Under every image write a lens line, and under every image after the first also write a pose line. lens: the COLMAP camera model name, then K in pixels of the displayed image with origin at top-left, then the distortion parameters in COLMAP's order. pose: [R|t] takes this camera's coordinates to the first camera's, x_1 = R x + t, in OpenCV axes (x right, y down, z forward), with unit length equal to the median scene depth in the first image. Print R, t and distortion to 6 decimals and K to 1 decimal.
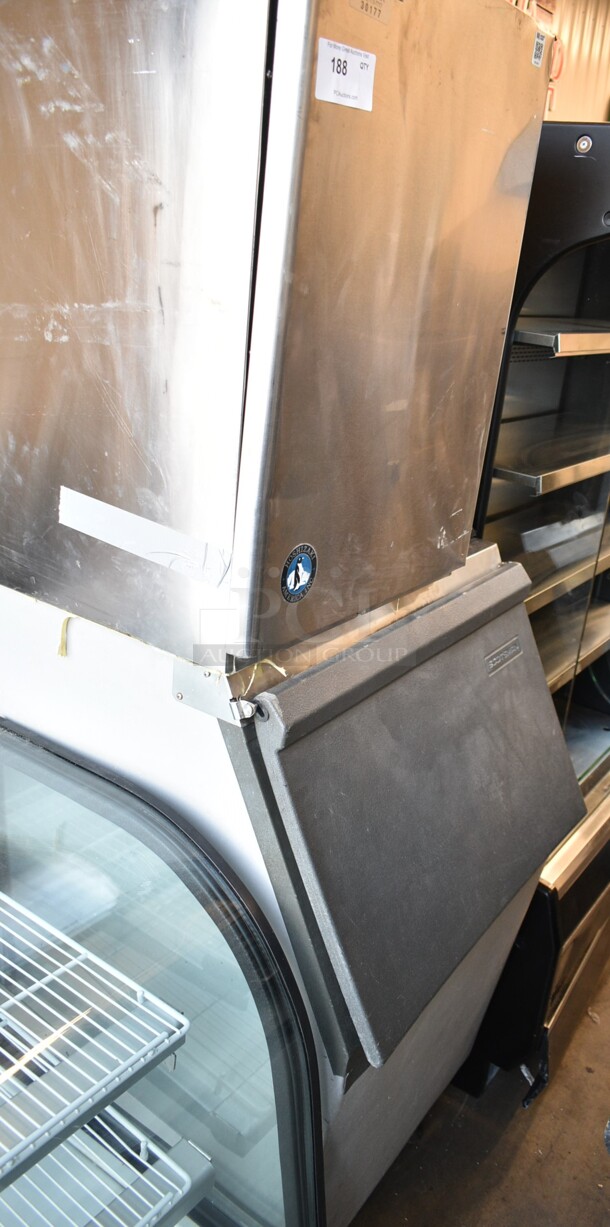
lens RADIAL K [[956.7, 0, 305.0], [0, 956.7, 613.5], [0, 0, 1]] dist [0.000259, 0.001875]
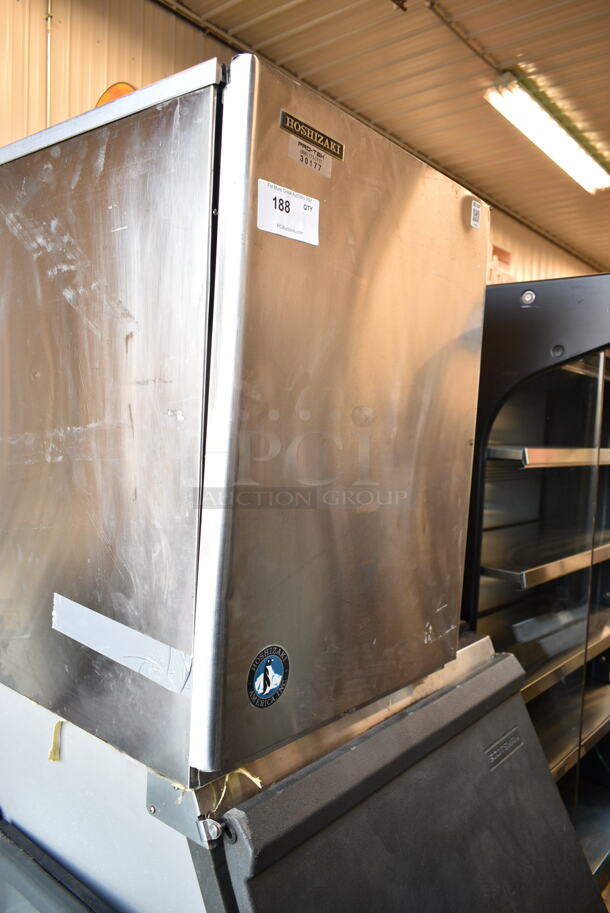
lens RADIAL K [[693.5, 0, 300.2], [0, 693.5, 479.3], [0, 0, 1]] dist [-0.013198, 0.009523]
pose [[0.995469, -0.041549, -0.085526, 0.092201], [0.015227, 0.957525, -0.287947, -0.029790], [0.093858, 0.285340, 0.953819, 0.268783]]
